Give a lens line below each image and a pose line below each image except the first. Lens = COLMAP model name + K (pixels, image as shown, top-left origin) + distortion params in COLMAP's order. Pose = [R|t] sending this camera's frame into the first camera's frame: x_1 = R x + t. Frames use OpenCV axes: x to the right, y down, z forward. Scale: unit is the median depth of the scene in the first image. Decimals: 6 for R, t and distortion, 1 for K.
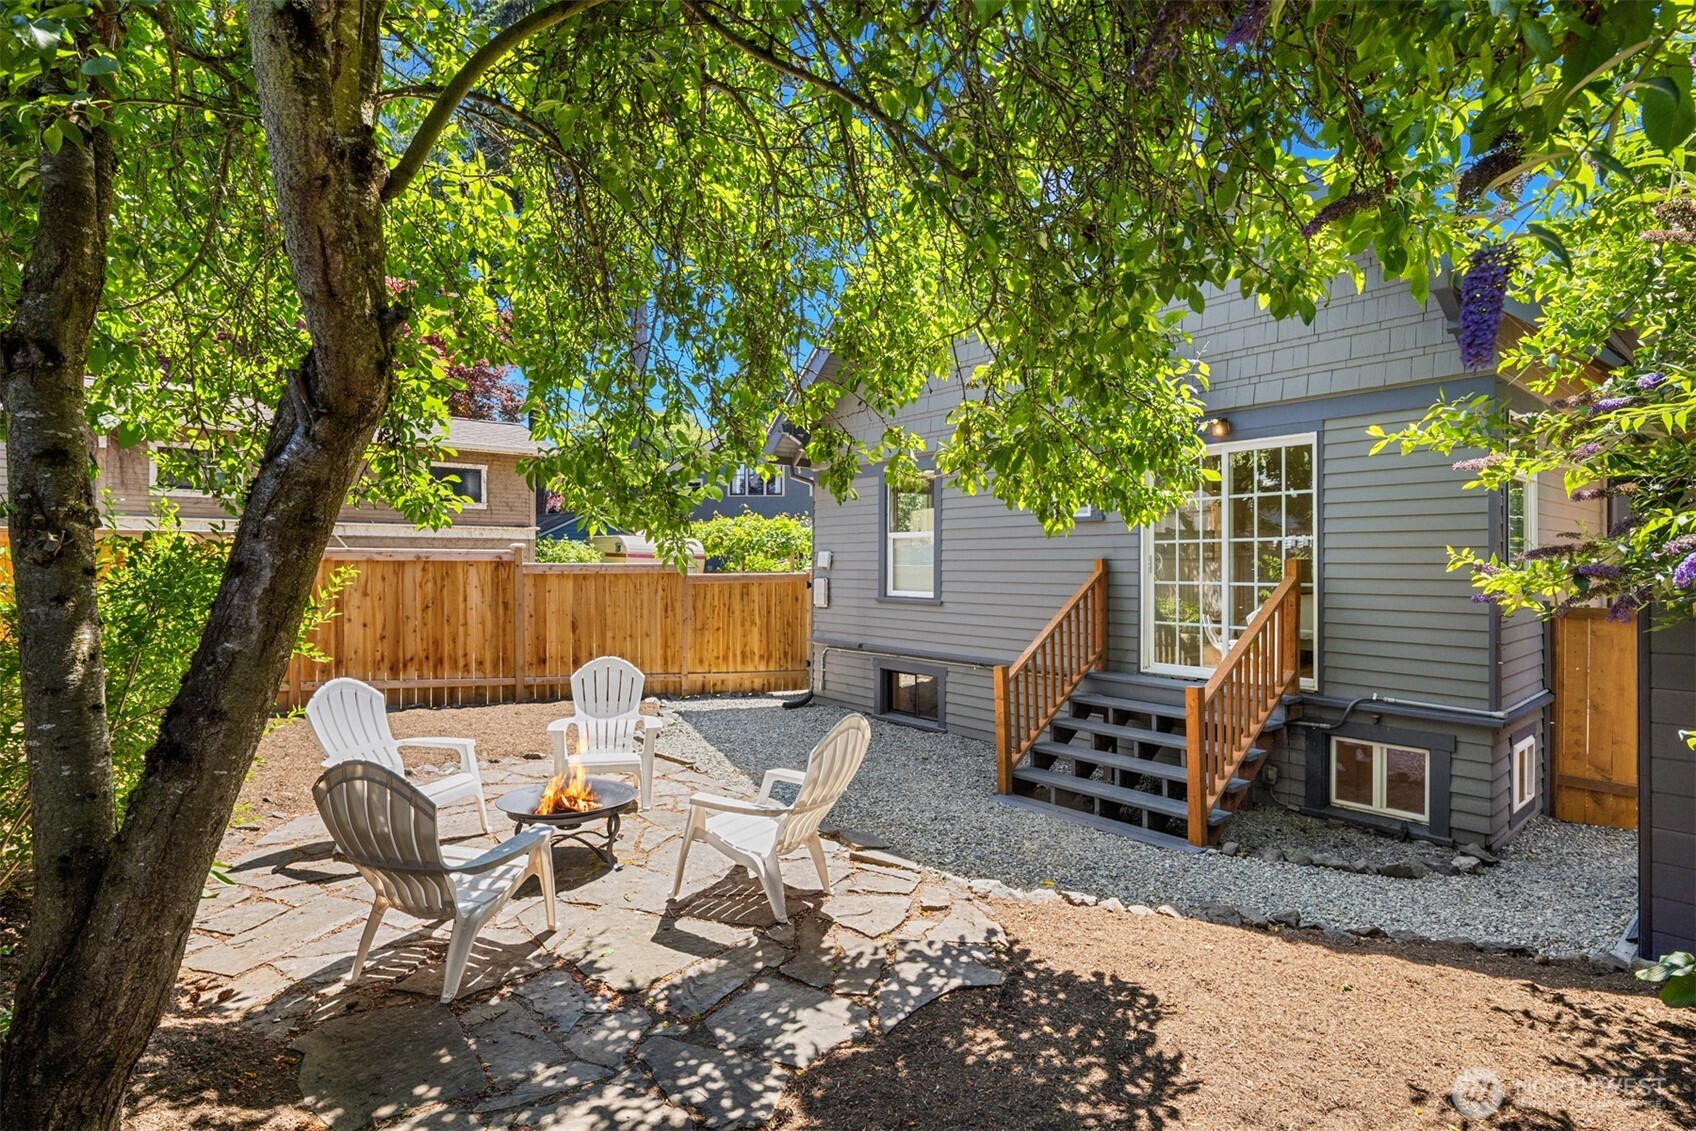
lens RADIAL K [[834.6, 0, 848.0], [0, 834.6, 565.5], [0, 0, 1]] dist [0.000177, -0.000016]
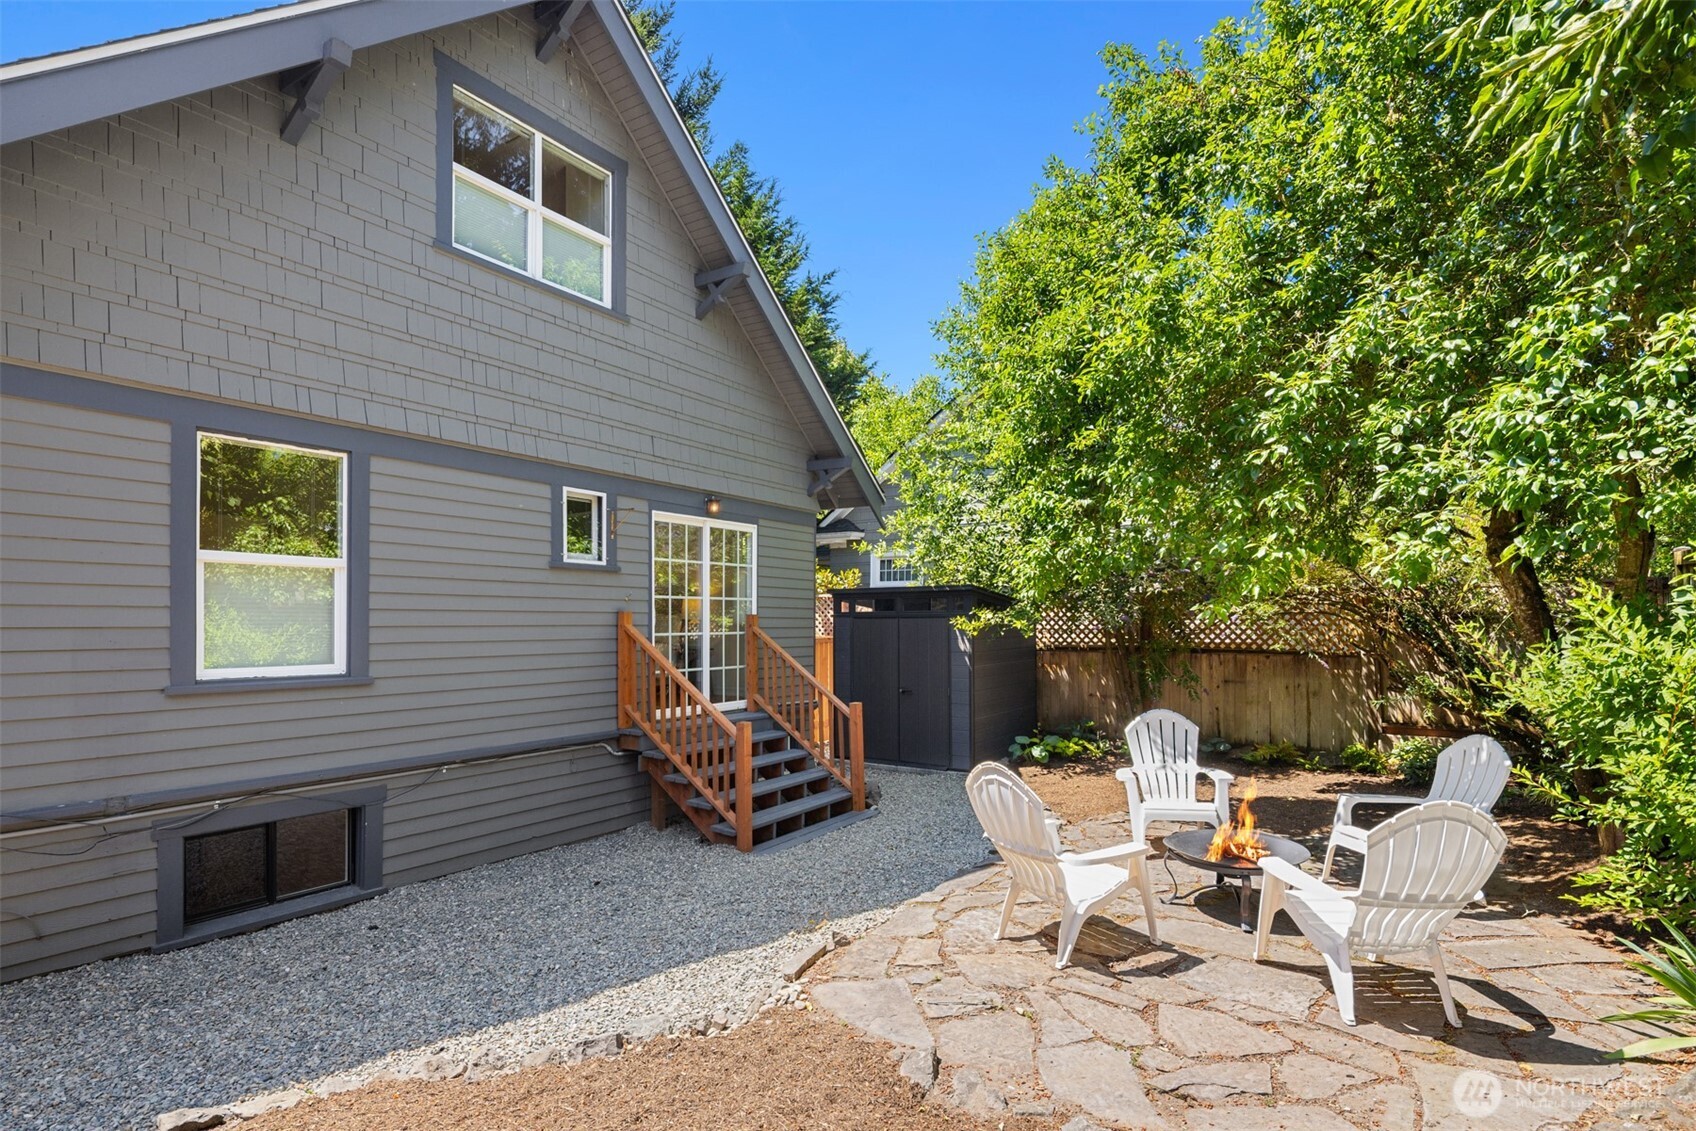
lens RADIAL K [[833.4, 0, 848.7], [0, 833.4, 615.6], [0, 0, 1]] dist [-0.000565, -0.000131]
pose [[-0.302435, 0.008837, 0.953129, -0.572210], [0.002331, 0.999961, -0.008532, 0.003957], [-0.953167, -0.000359, -0.302444, 0.861565]]
